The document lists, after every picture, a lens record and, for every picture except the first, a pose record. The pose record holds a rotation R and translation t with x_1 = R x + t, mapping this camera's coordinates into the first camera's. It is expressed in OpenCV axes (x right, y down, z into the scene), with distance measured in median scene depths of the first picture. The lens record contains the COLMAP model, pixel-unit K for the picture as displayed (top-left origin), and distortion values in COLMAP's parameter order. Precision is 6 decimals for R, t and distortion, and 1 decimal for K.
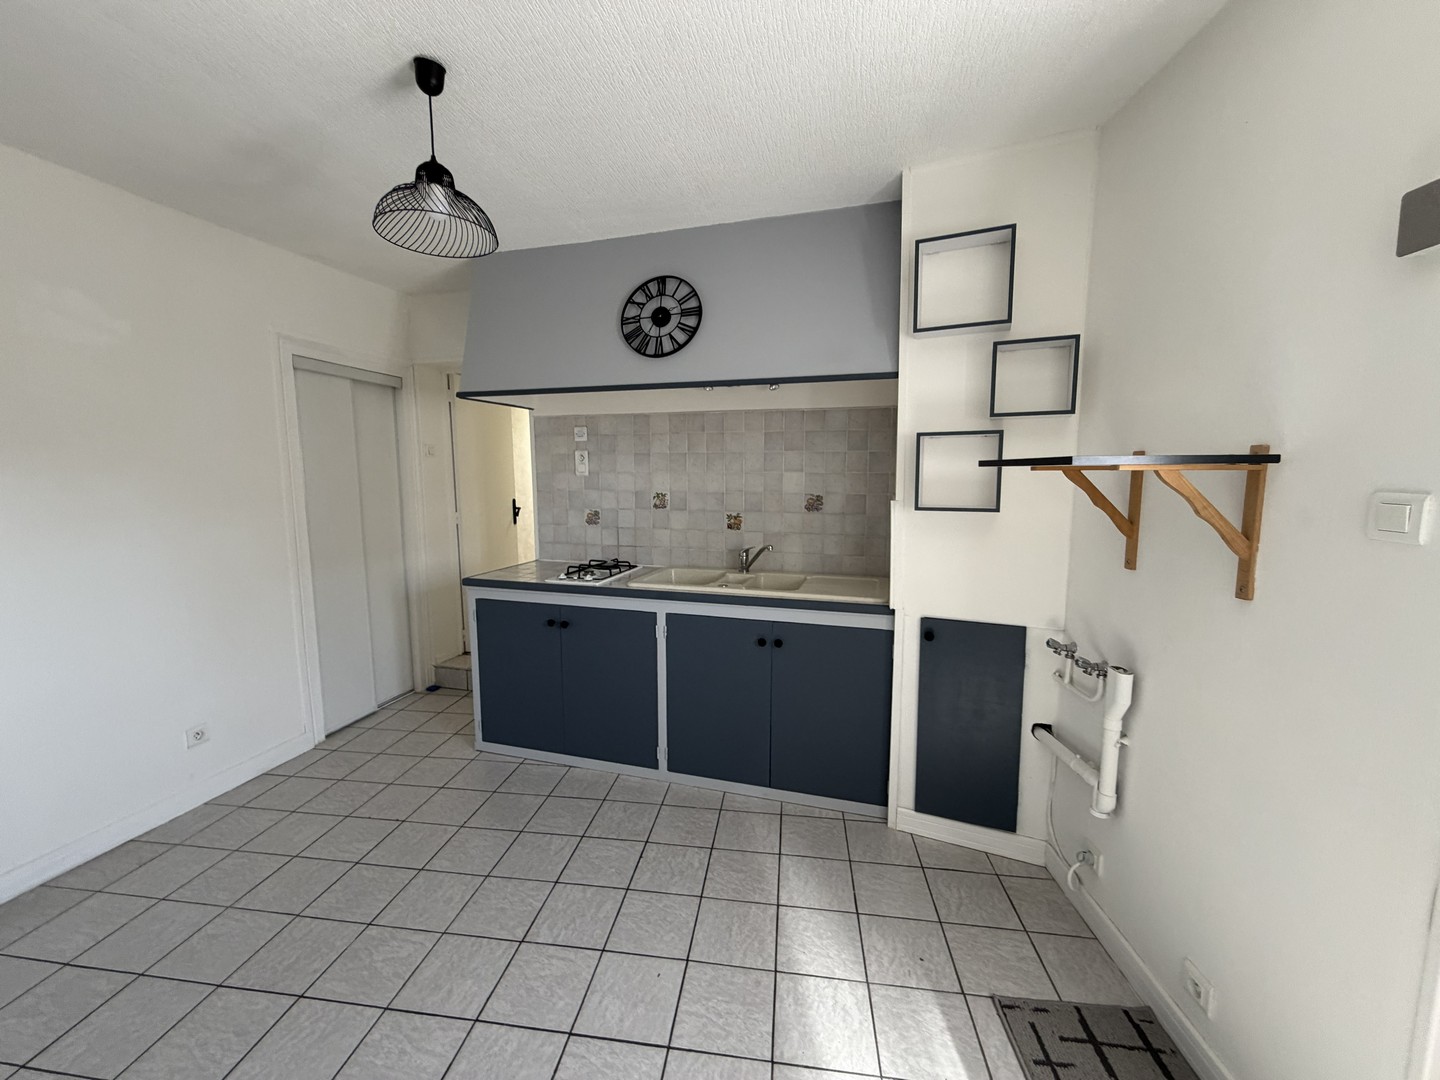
lens RADIAL K [[572.6, 0, 715.9], [0, 572.6, 537.4], [0, 0, 1]] dist [-0.001307, 0.000064]
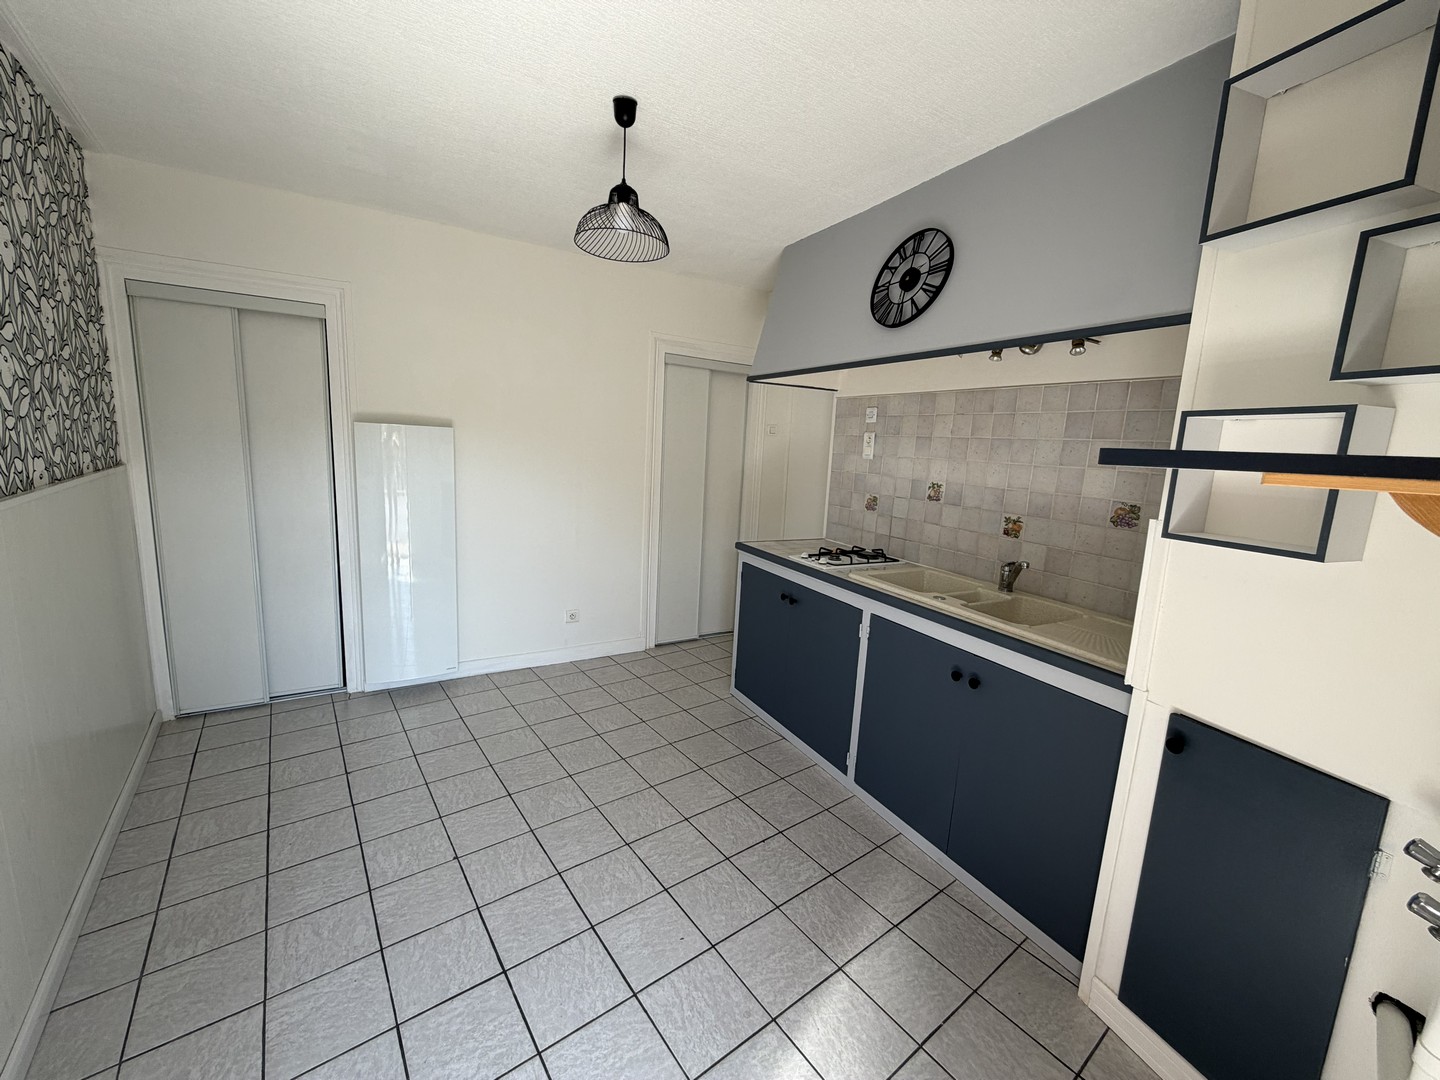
lens RADIAL K [[572.6, 0, 715.9], [0, 572.6, 537.4], [0, 0, 1]] dist [-0.001307, 0.000064]
pose [[0.705001, 0.151472, -0.692842, 0.361056], [-0.133625, 0.987799, 0.079987, -0.026493], [0.696504, 0.036190, 0.716640, 0.182351]]
